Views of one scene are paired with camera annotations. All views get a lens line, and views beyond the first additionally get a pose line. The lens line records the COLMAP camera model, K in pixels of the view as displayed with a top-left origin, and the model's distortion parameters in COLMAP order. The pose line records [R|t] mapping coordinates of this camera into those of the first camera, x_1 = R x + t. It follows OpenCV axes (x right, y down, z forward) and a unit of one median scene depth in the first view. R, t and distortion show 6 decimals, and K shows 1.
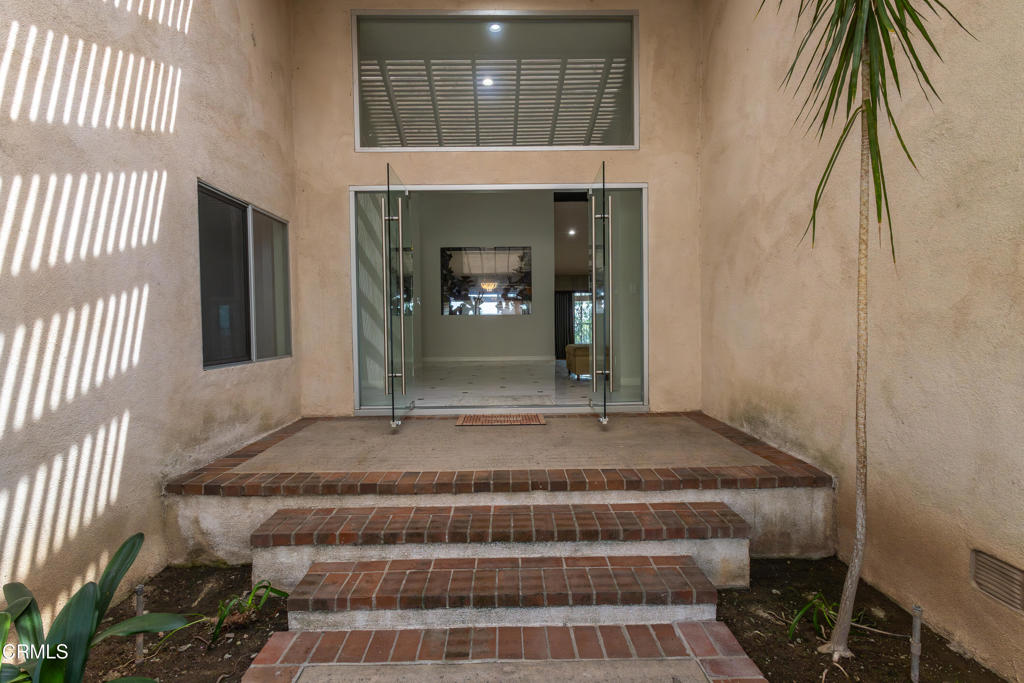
lens RADIAL K [[465.6, 0, 506.2], [0, 465.6, 337.6], [0, 0, 1]] dist [0.001250, 0.000422]
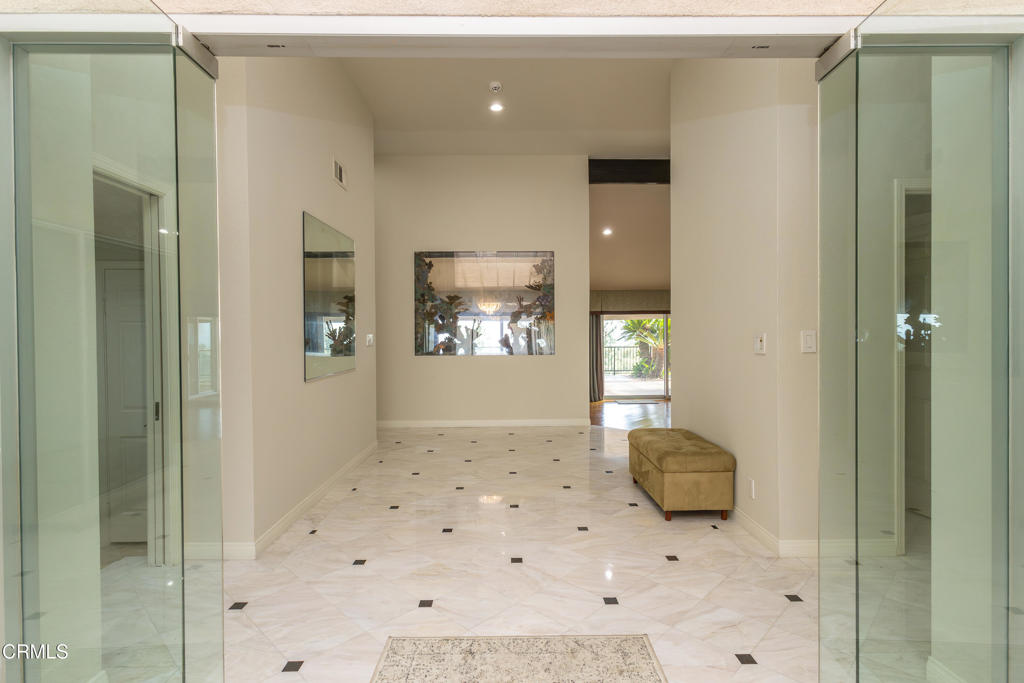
lens RADIAL K [[465.6, 0, 506.2], [0, 465.6, 337.6], [0, 0, 1]] dist [0.001250, 0.000422]
pose [[0.999976, 0.004211, 0.005539, -0.030173], [-0.004145, 0.999921, -0.011845, -0.118718], [-0.005588, 0.011822, 0.999915, 0.626625]]
